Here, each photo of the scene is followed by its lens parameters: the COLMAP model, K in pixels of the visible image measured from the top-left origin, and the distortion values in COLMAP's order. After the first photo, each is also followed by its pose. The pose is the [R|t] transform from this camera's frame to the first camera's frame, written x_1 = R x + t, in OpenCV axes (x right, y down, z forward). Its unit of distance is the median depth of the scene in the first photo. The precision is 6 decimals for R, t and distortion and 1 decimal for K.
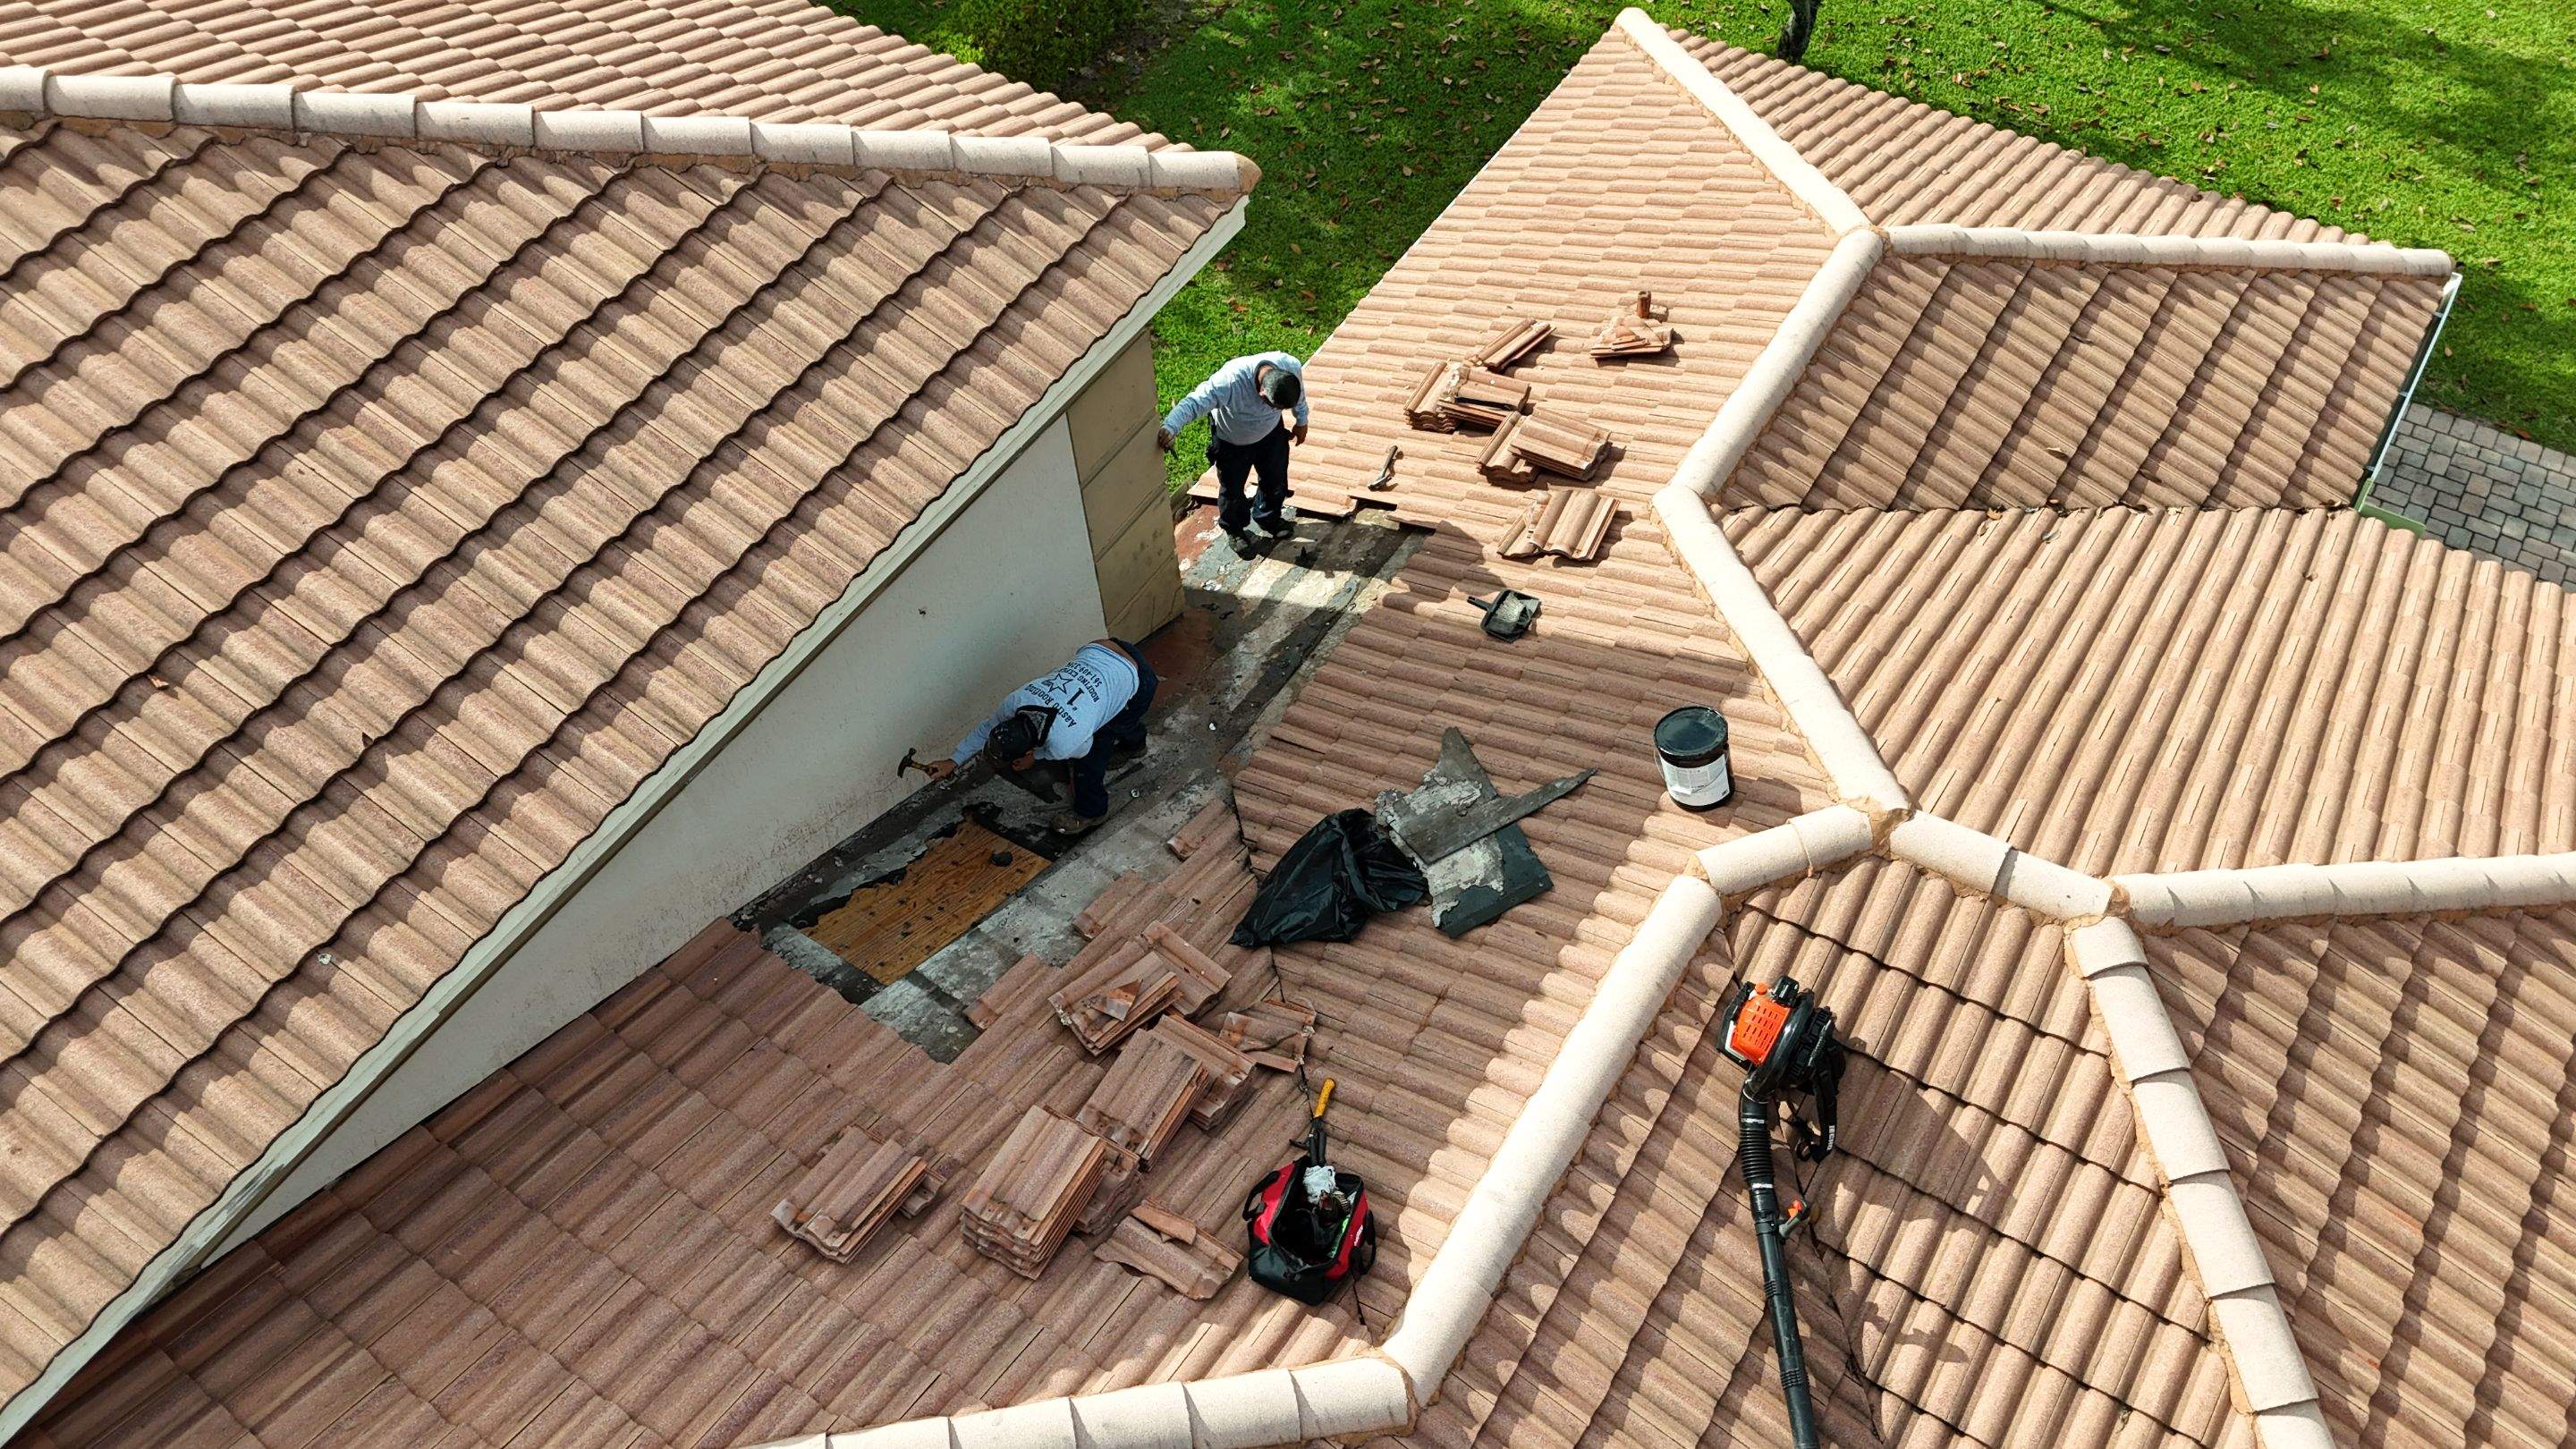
lens RADIAL K [[1899.1, 0, 1280.5], [0, 1899.1, 717.6], [0, 0, 1]] dist [0.076758, -0.080105]
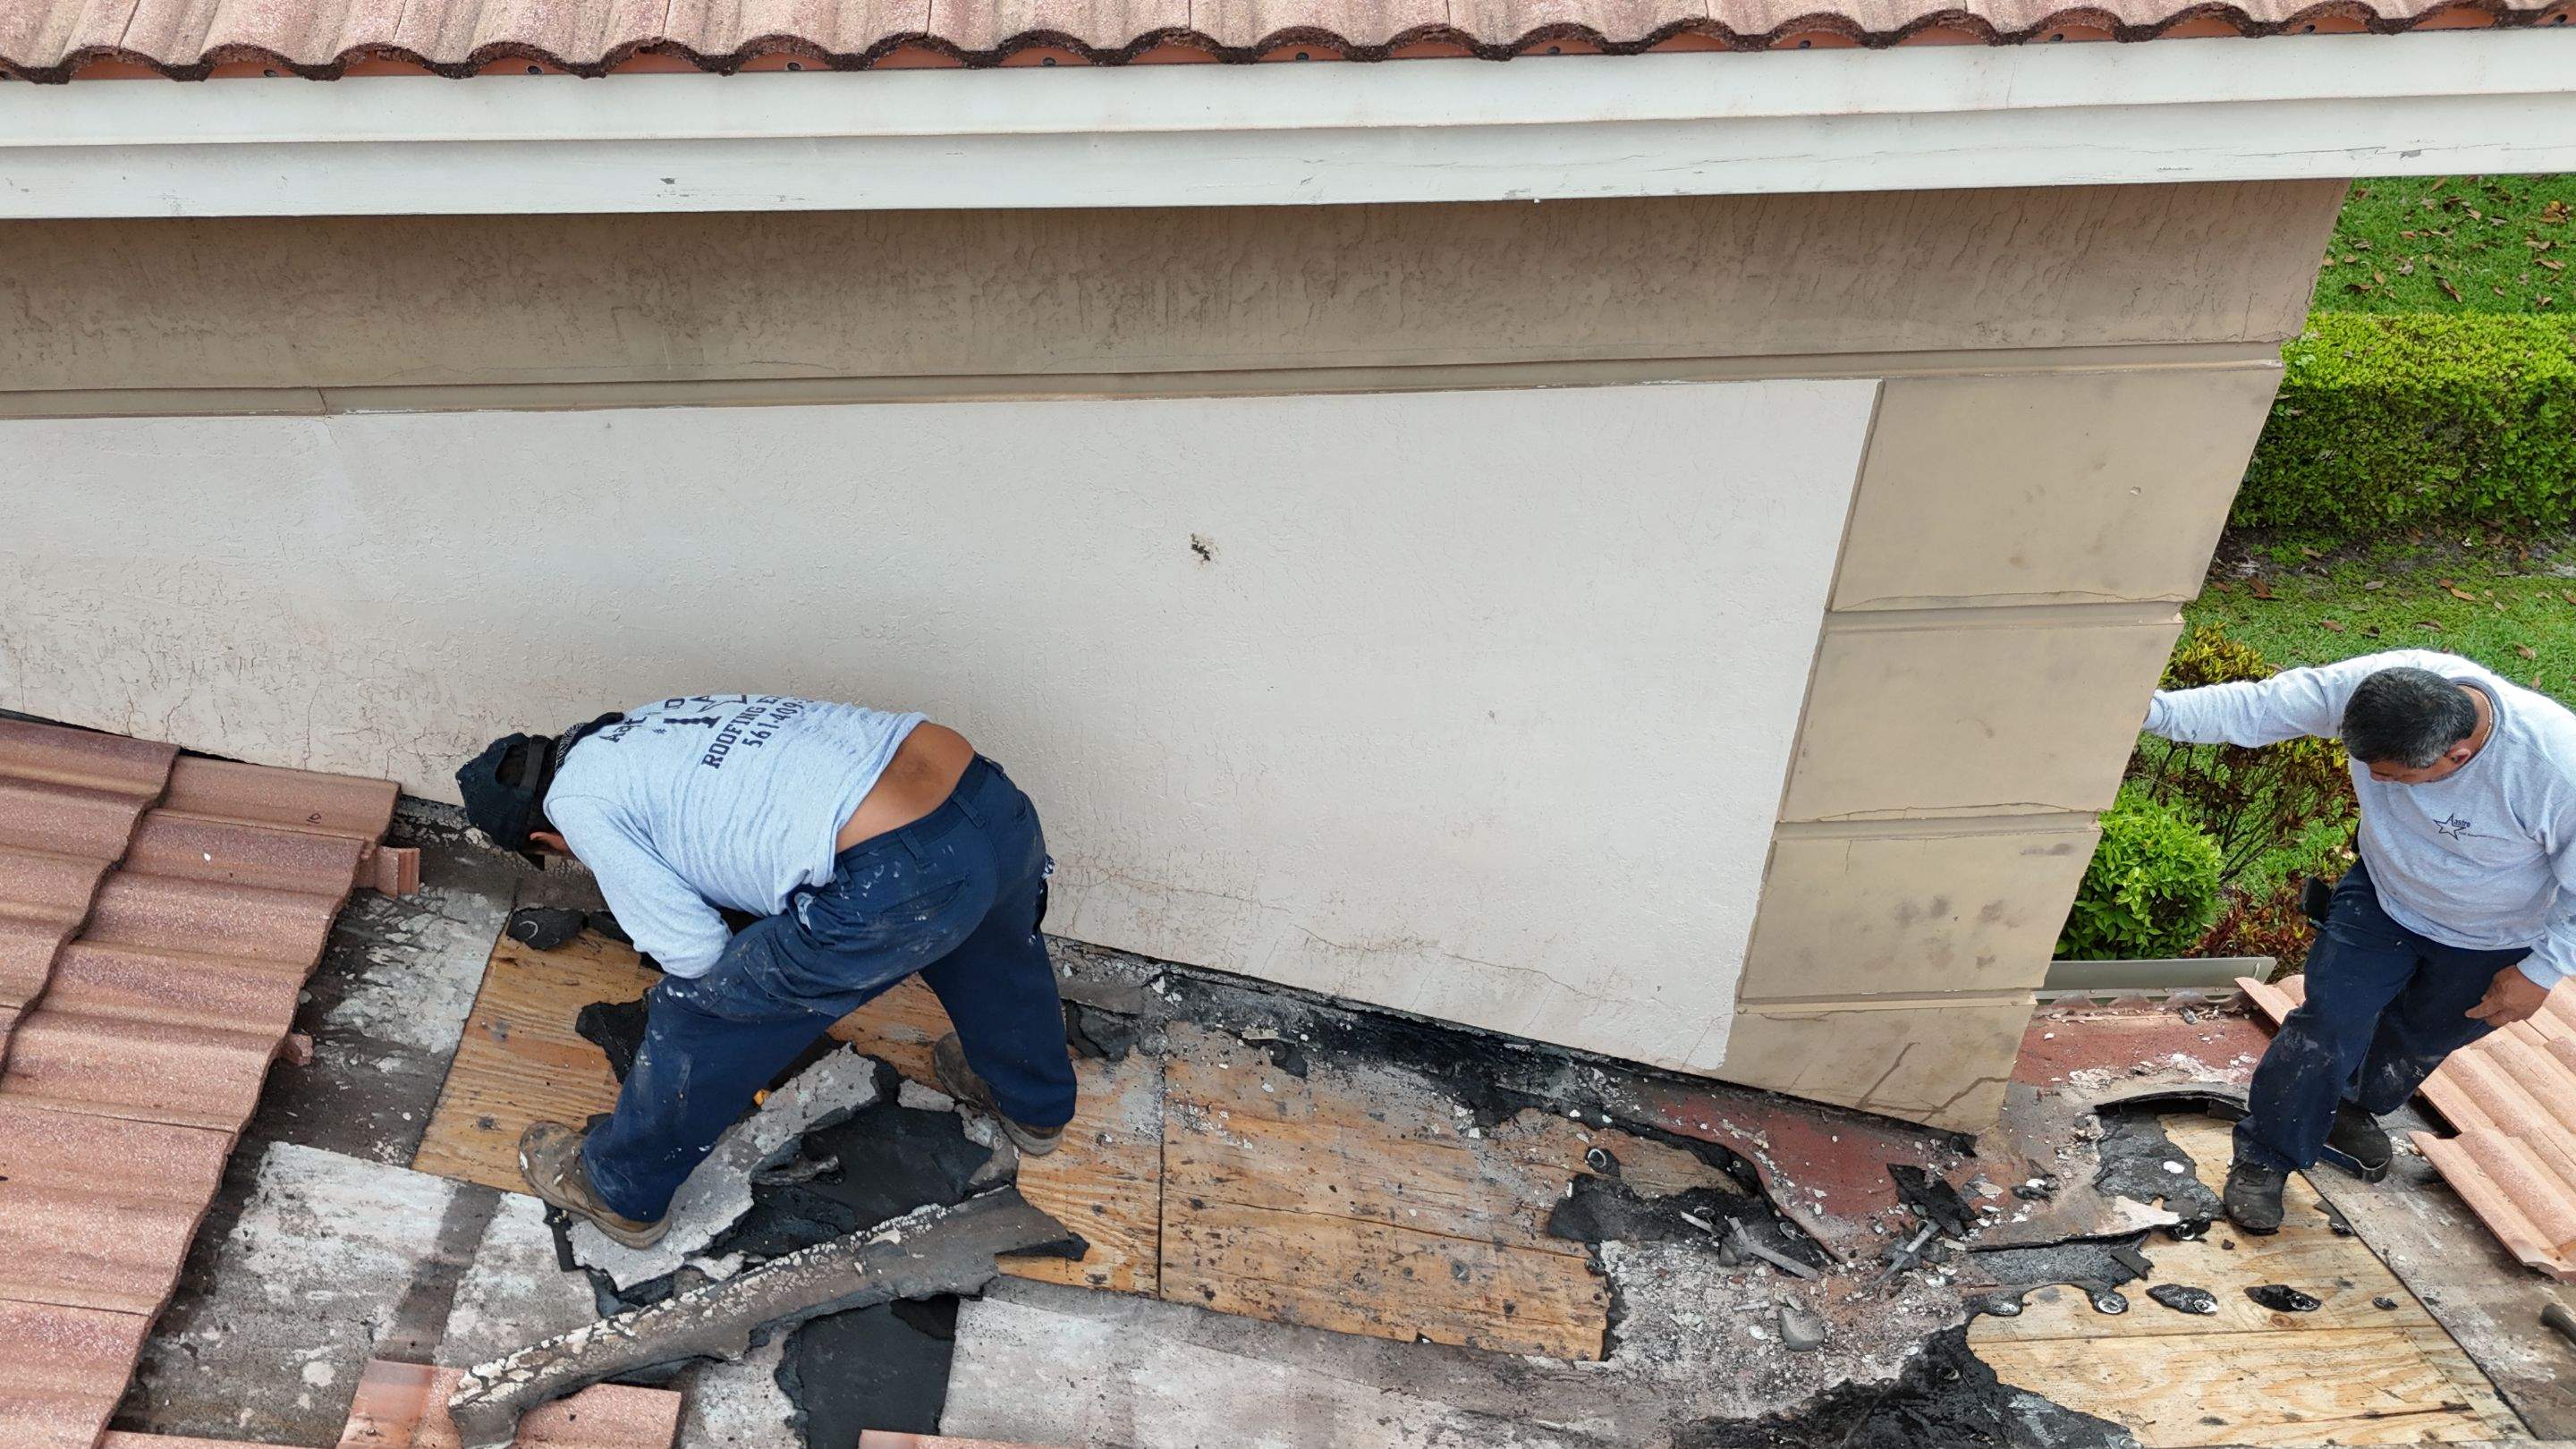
lens RADIAL K [[1899.1, 0, 1281.7], [0, 1899.1, 716.5], [0, 0, 1]] dist [0.076758, -0.080105]
pose [[0.576452, 0.564157, -0.591126, 0.058222], [-0.660078, 0.747919, 0.070104, -0.055442], [0.481664, 0.349778, 0.803527, 0.573922]]
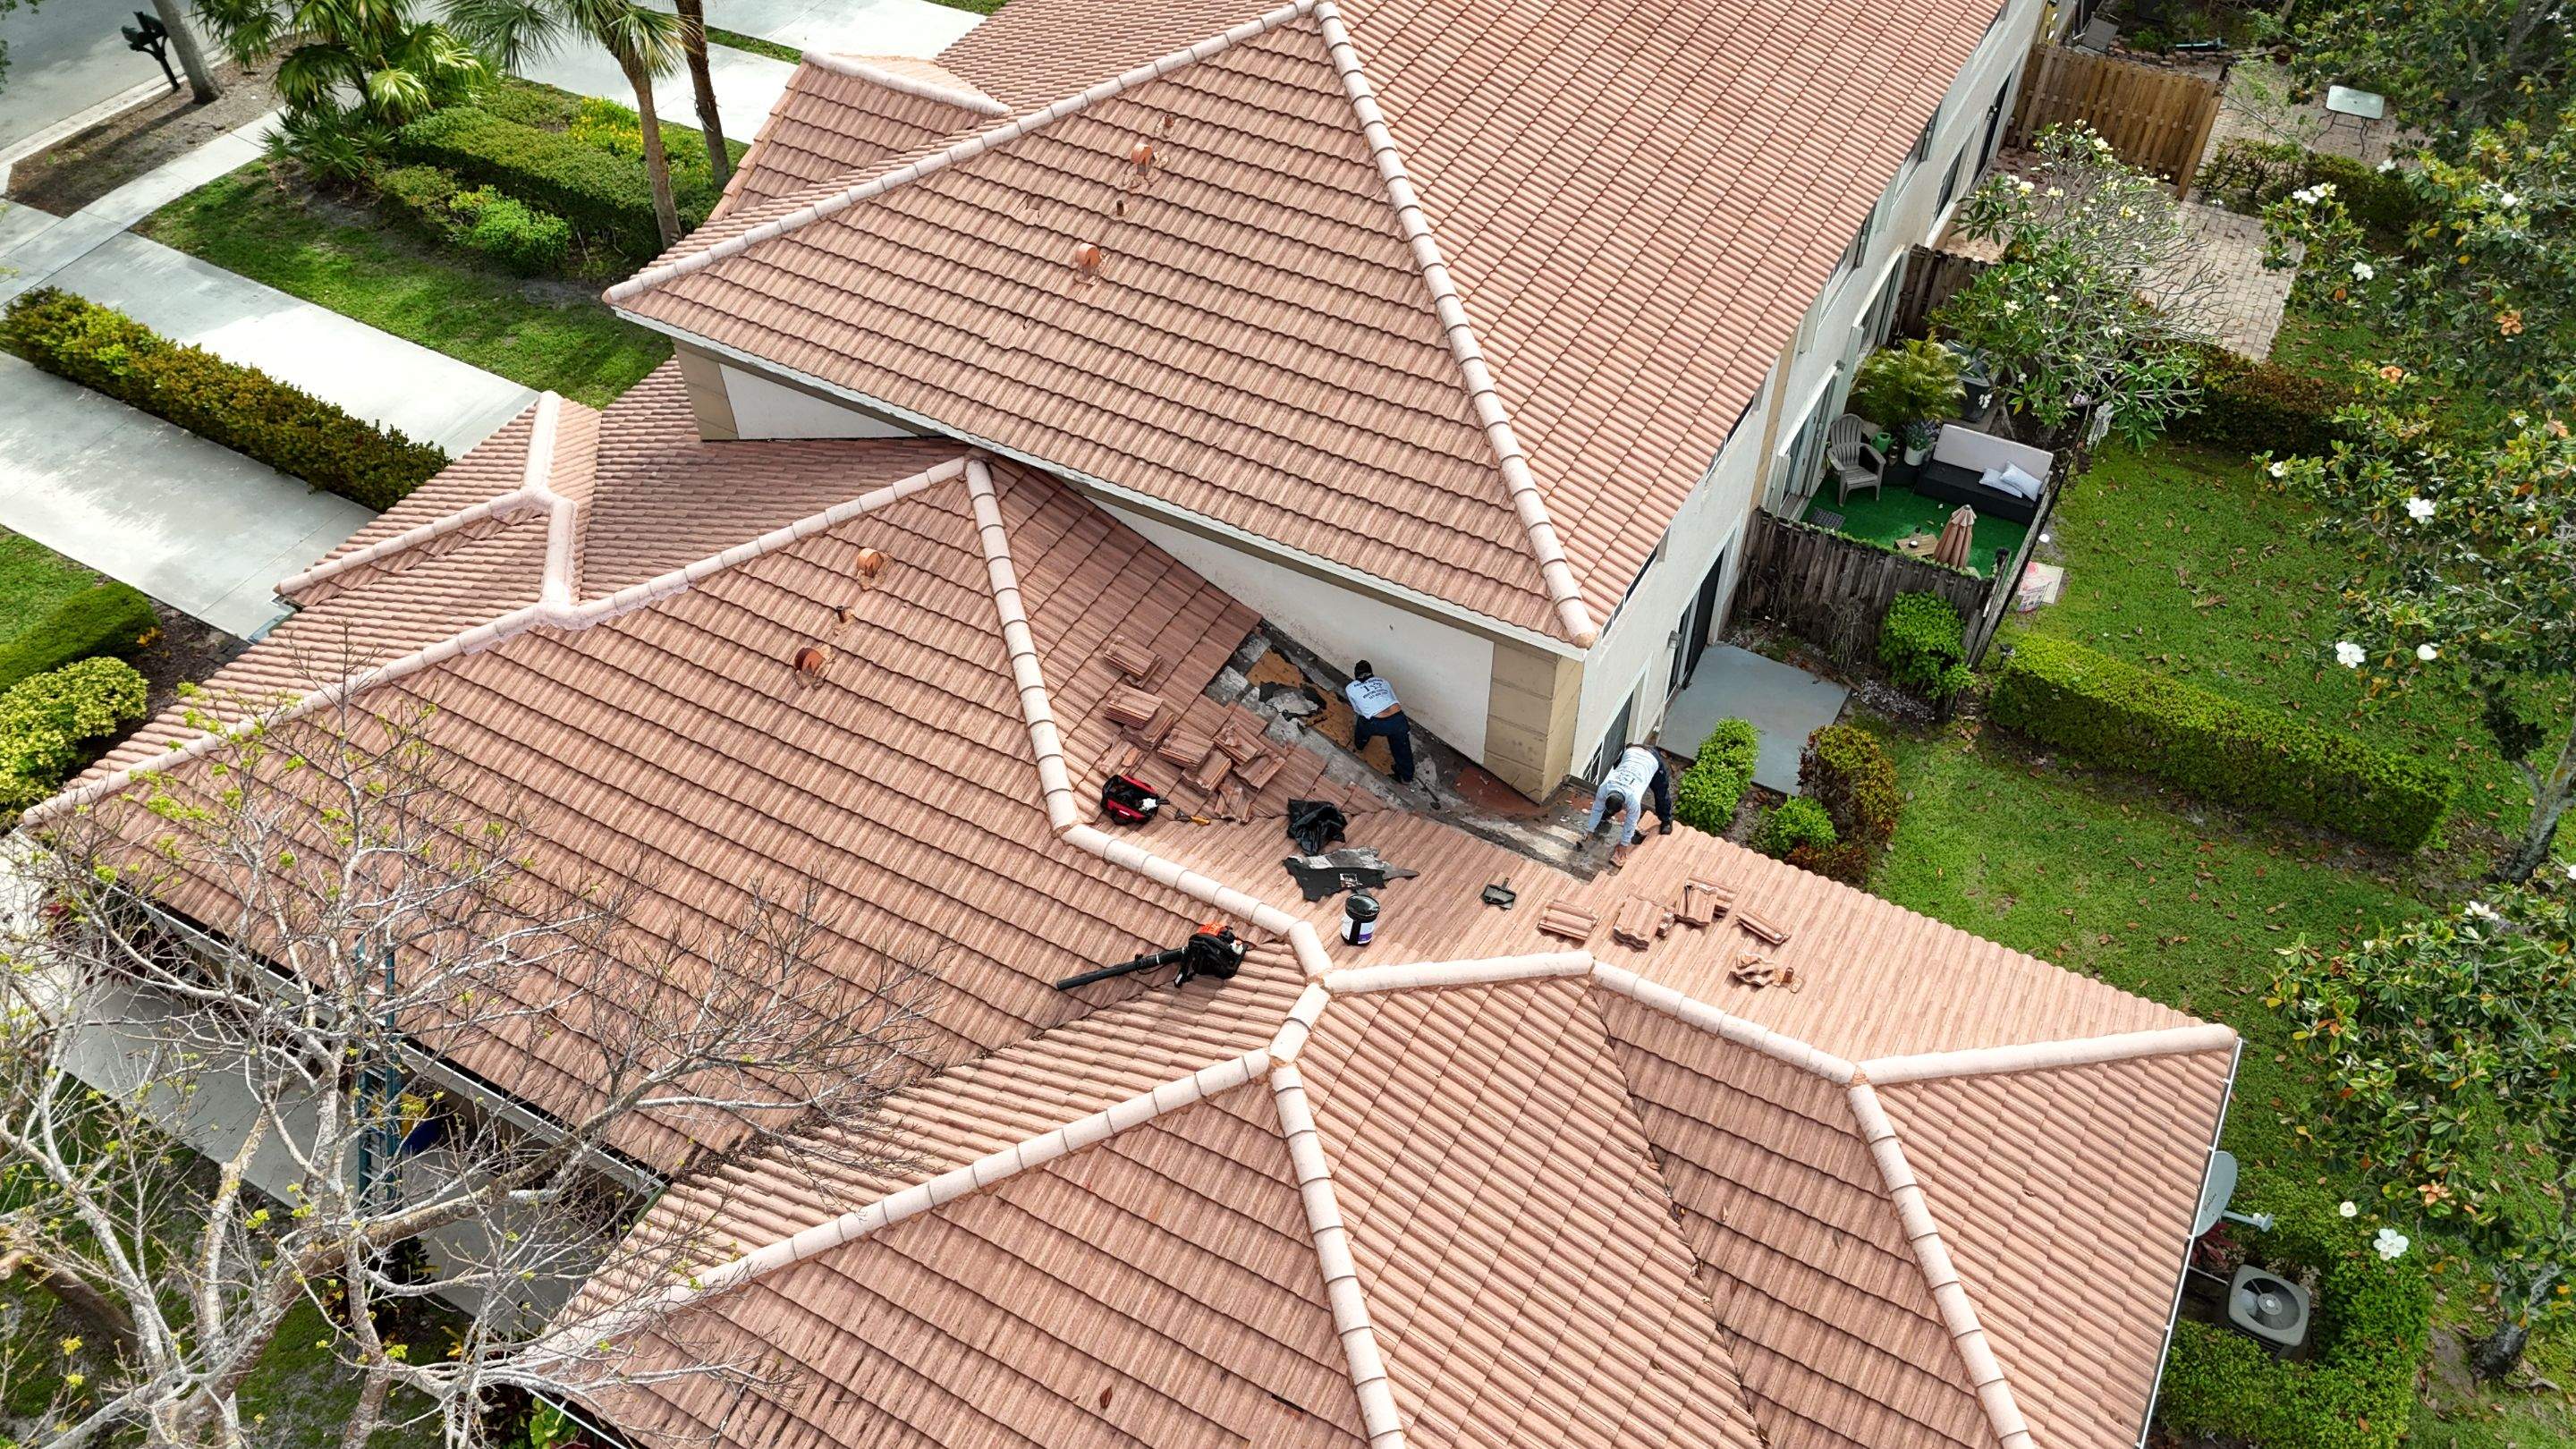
lens RADIAL K [[1899.1, 0, 1297.9], [0, 1899.1, 712.1], [0, 0, 1]] dist [0.076758, -0.080105]
pose [[0.073663, 0.744516, -0.663528, 1.116659], [-0.784145, 0.454330, 0.422731, -0.710833], [0.616190, 0.489162, 0.617276, -0.334195]]
